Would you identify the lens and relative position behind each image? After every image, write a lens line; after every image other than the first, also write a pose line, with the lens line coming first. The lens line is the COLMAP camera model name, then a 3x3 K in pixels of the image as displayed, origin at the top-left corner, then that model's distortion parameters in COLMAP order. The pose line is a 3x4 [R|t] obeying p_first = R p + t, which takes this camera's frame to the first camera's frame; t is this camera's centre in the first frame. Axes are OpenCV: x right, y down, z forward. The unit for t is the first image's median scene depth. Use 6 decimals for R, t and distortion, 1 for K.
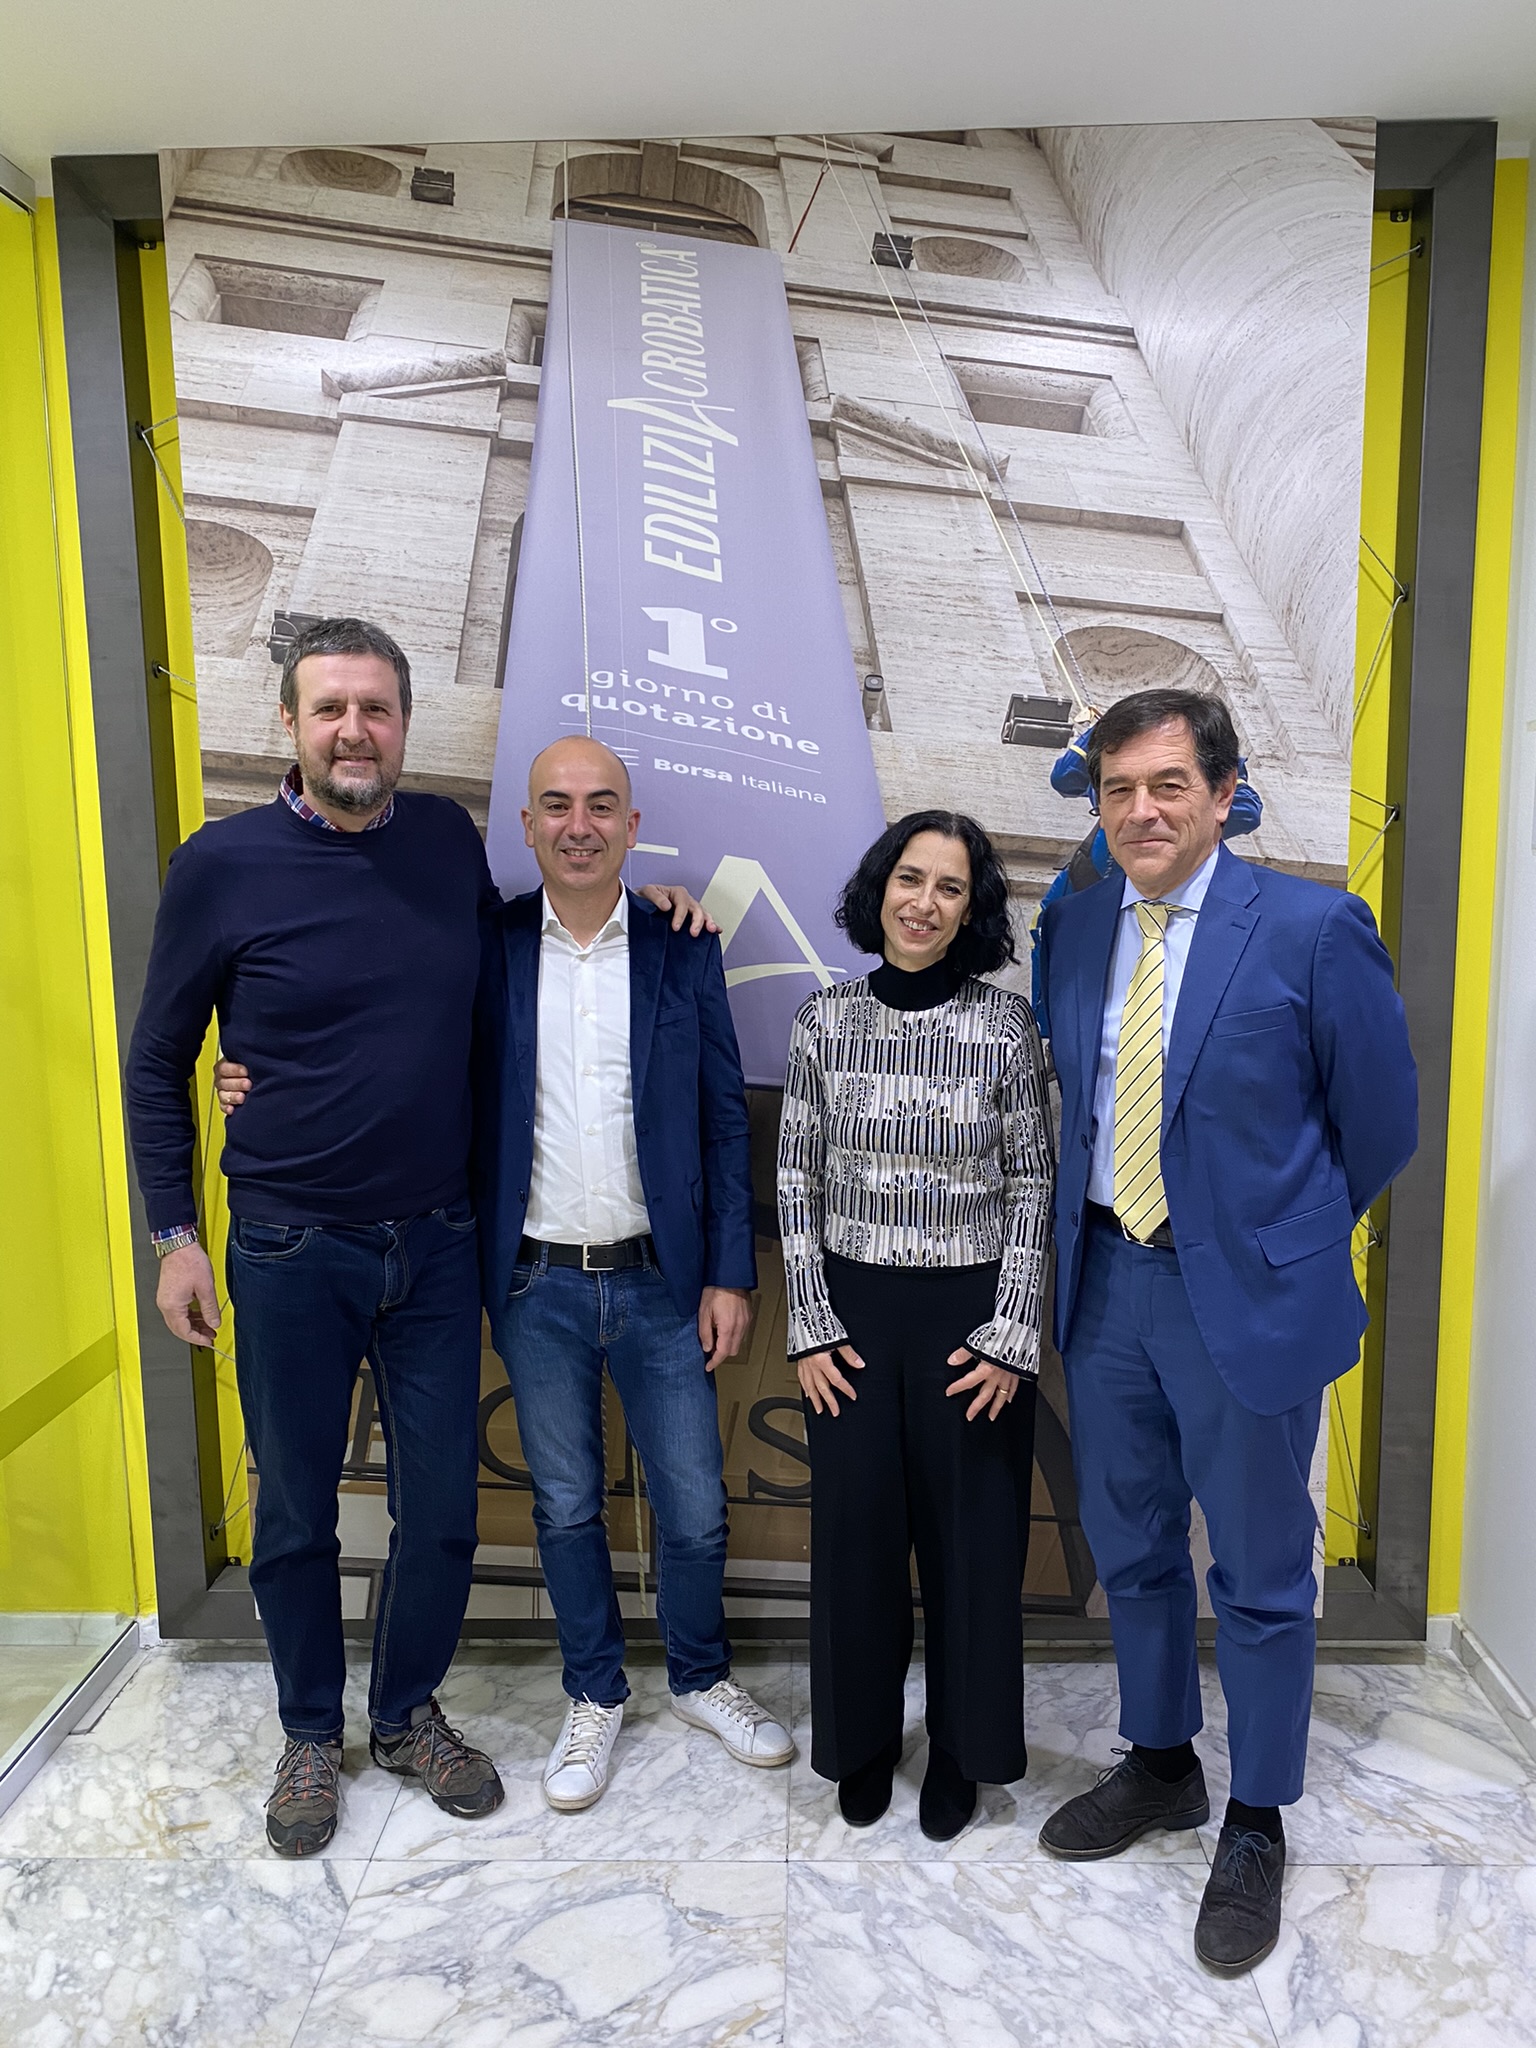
lens RADIAL K [[1518.9, 0, 768.0], [0, 1518.9, 1024.0], [0, 0, 1]] dist [0.002729, -0.001328]
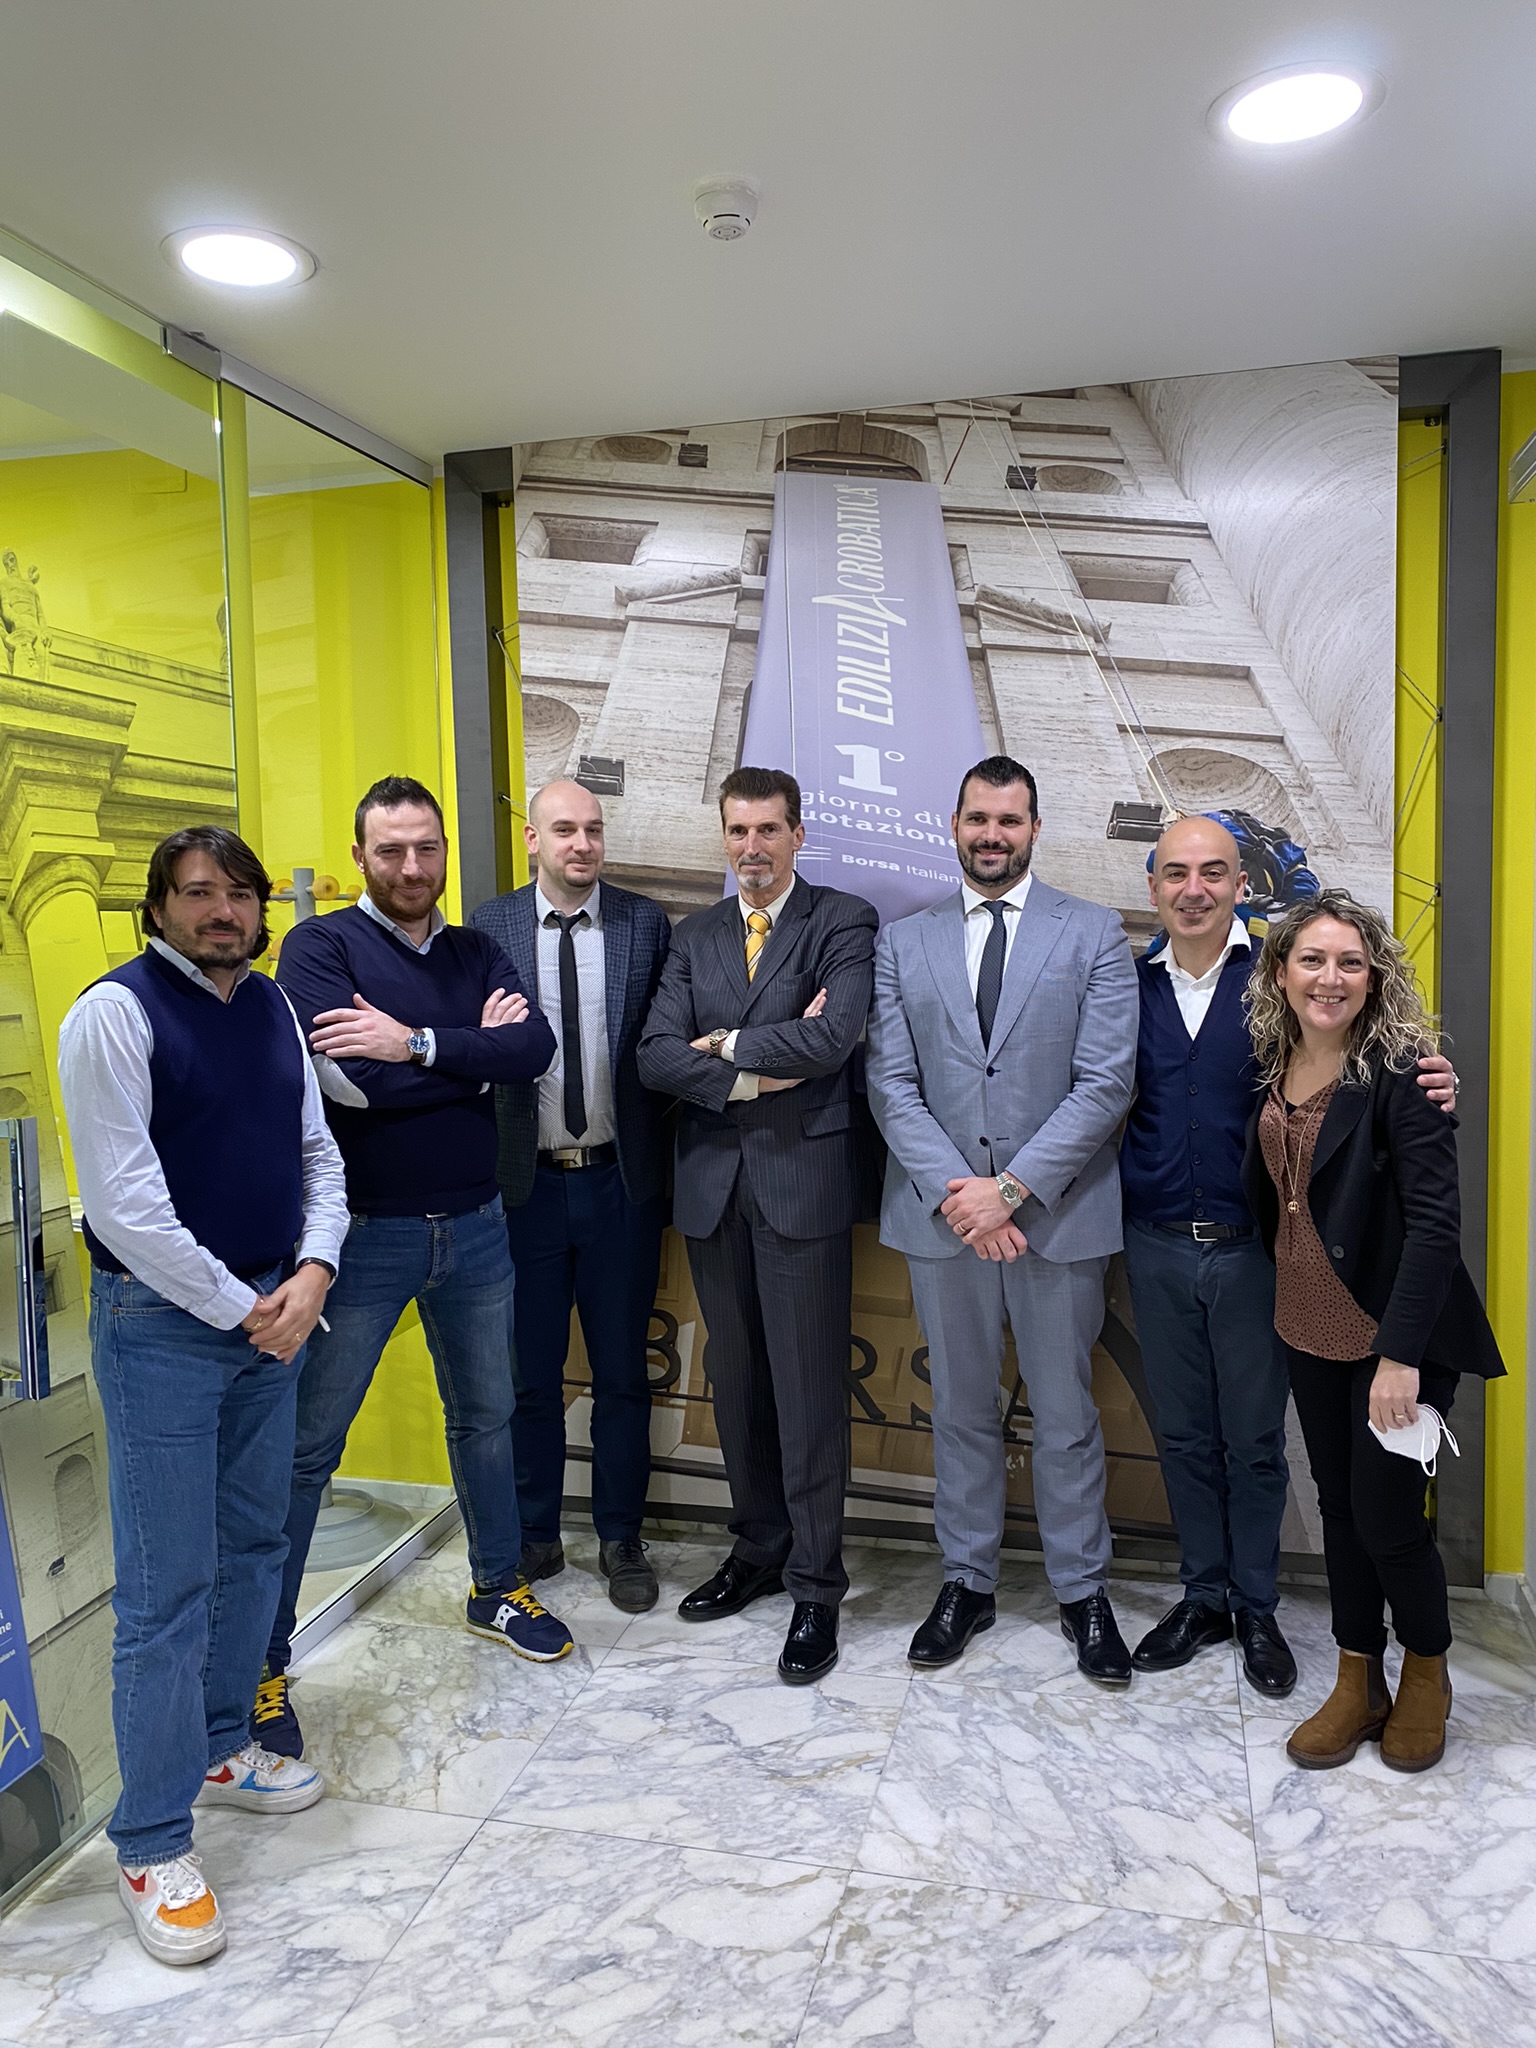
lens RADIAL K [[1518.9, 0, 768.0], [0, 1518.9, 1024.0], [0, 0, 1]] dist [0.002729, -0.001328]
pose [[0.974958, 0.011076, -0.222113, 0.166275], [-0.023982, 0.998171, -0.055491, 0.052888], [0.221092, 0.059428, 0.973441, -0.327007]]
